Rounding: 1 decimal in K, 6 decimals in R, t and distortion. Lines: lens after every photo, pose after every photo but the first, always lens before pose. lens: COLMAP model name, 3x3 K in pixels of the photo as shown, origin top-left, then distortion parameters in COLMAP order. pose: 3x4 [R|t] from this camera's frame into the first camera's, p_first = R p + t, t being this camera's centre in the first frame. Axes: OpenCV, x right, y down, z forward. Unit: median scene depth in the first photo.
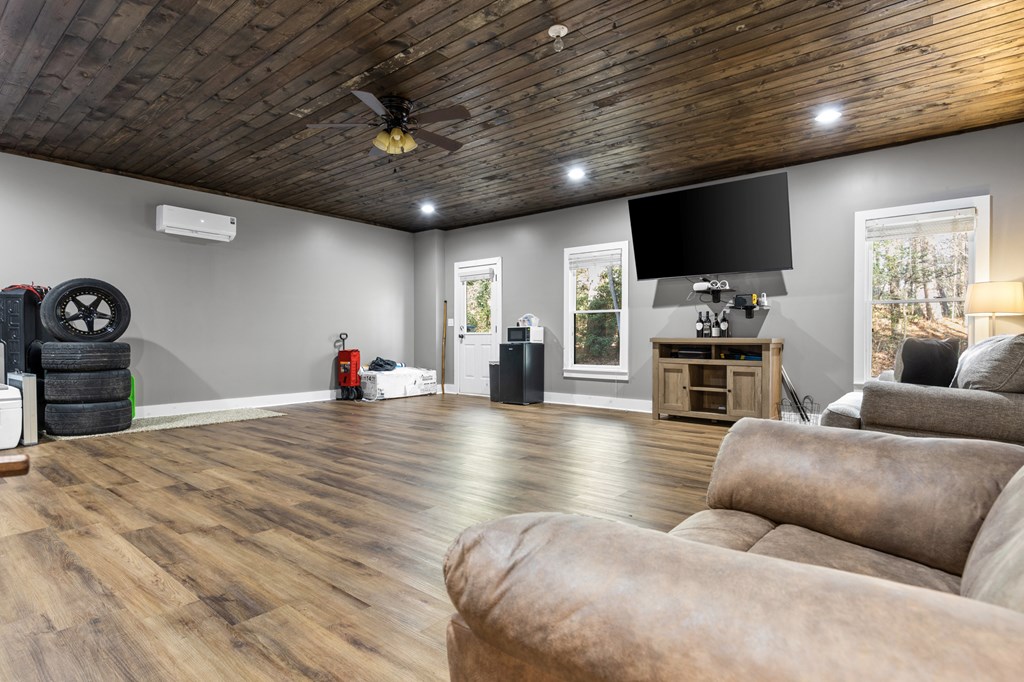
lens RADIAL K [[547.4, 0, 511.2], [0, 547.4, 340.4], [0, 0, 1]] dist [0.006870, 0.000429]
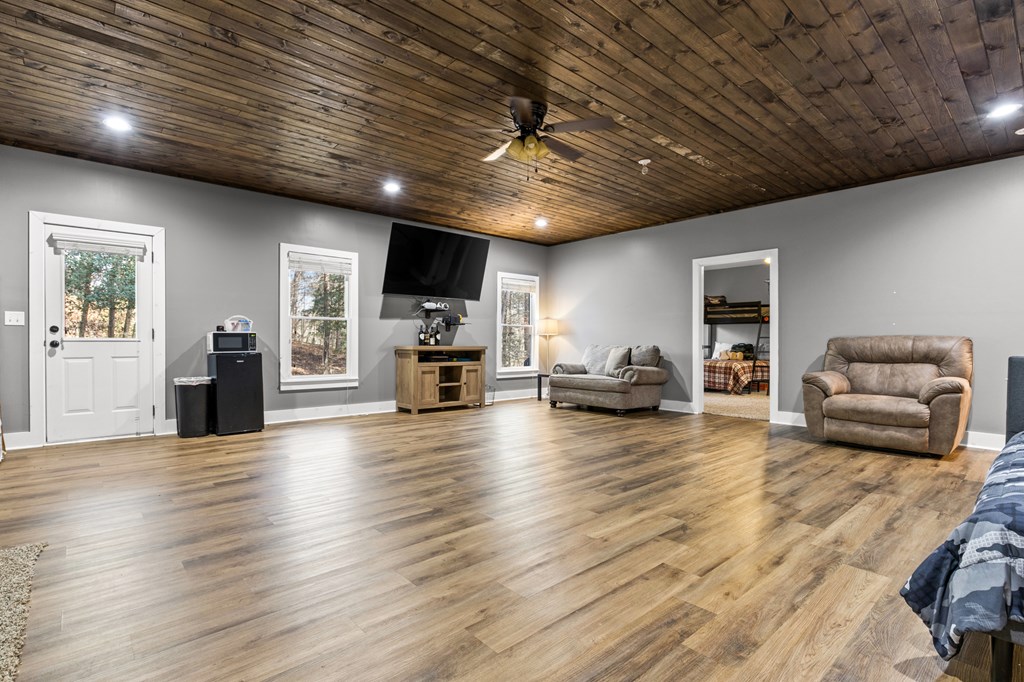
lens RADIAL K [[503.1, 0, 511.4], [0, 503.1, 343.7], [0, 0, 1]] dist [0.000993, -0.001982]
pose [[0.118504, -0.004898, 0.992942, -0.994516], [-0.000315, 0.999988, 0.004970, -0.018928], [-0.992954, -0.000902, 0.118501, 0.830780]]
